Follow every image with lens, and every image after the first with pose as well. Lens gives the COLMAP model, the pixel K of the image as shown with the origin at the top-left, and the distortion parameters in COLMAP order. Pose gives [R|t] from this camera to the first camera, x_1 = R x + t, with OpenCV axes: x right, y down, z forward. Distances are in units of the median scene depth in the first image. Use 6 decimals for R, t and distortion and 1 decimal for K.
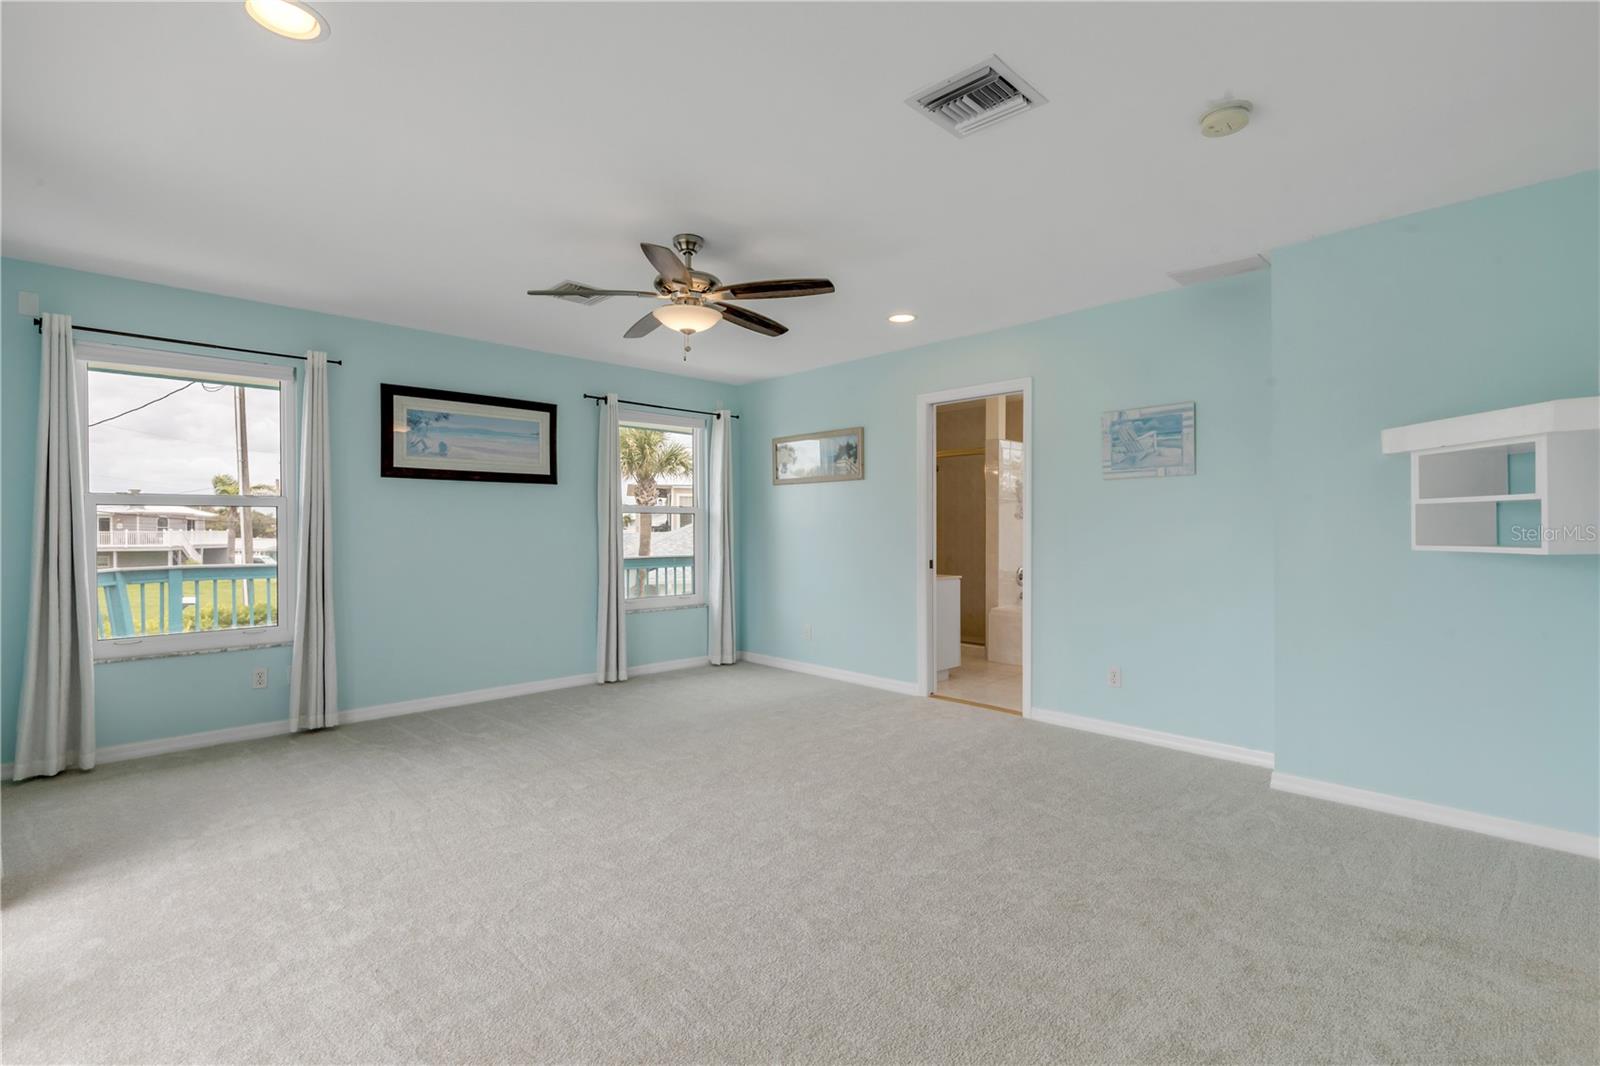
lens RADIAL K [[727.2, 0, 795.6], [0, 727.2, 534.0], [0, 0, 1]] dist [0.002283, 0.000083]
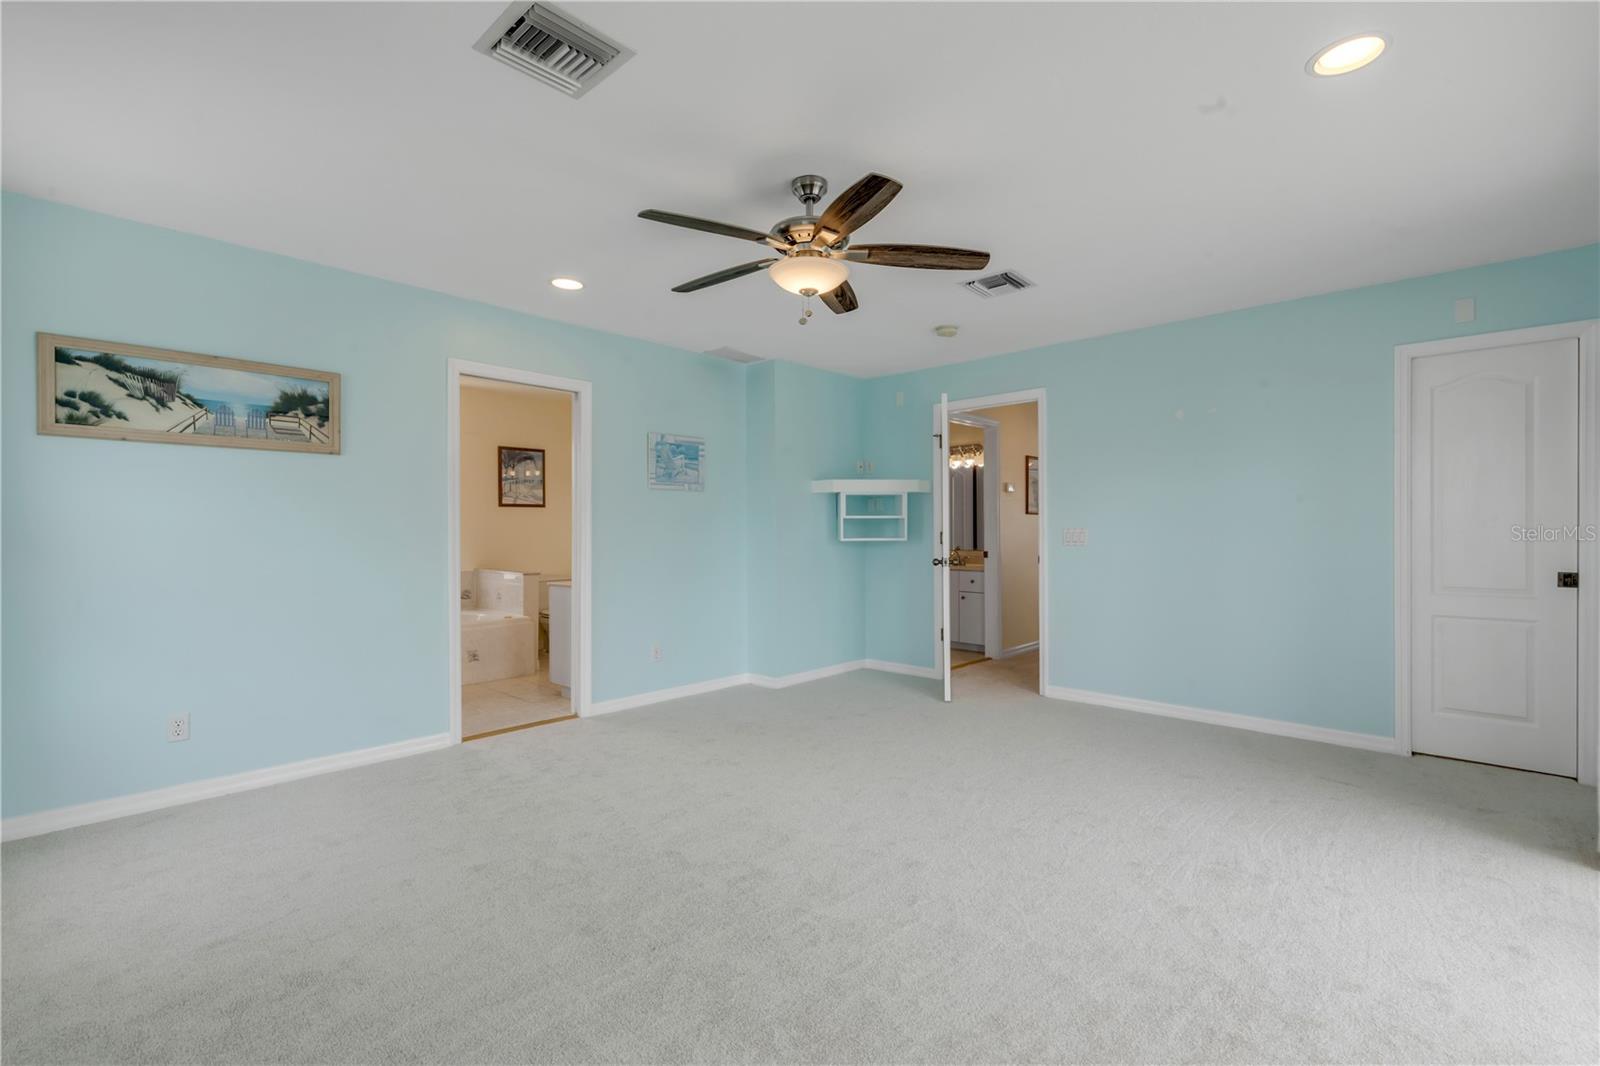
lens RADIAL K [[727.2, 0, 795.6], [0, 727.2, 534.0], [0, 0, 1]] dist [0.002283, 0.000083]
pose [[-0.069916, -0.002555, 0.997550, -0.796667], [0.009765, 0.999947, 0.003245, -0.003187], [-0.997505, 0.009968, -0.069887, 0.872410]]
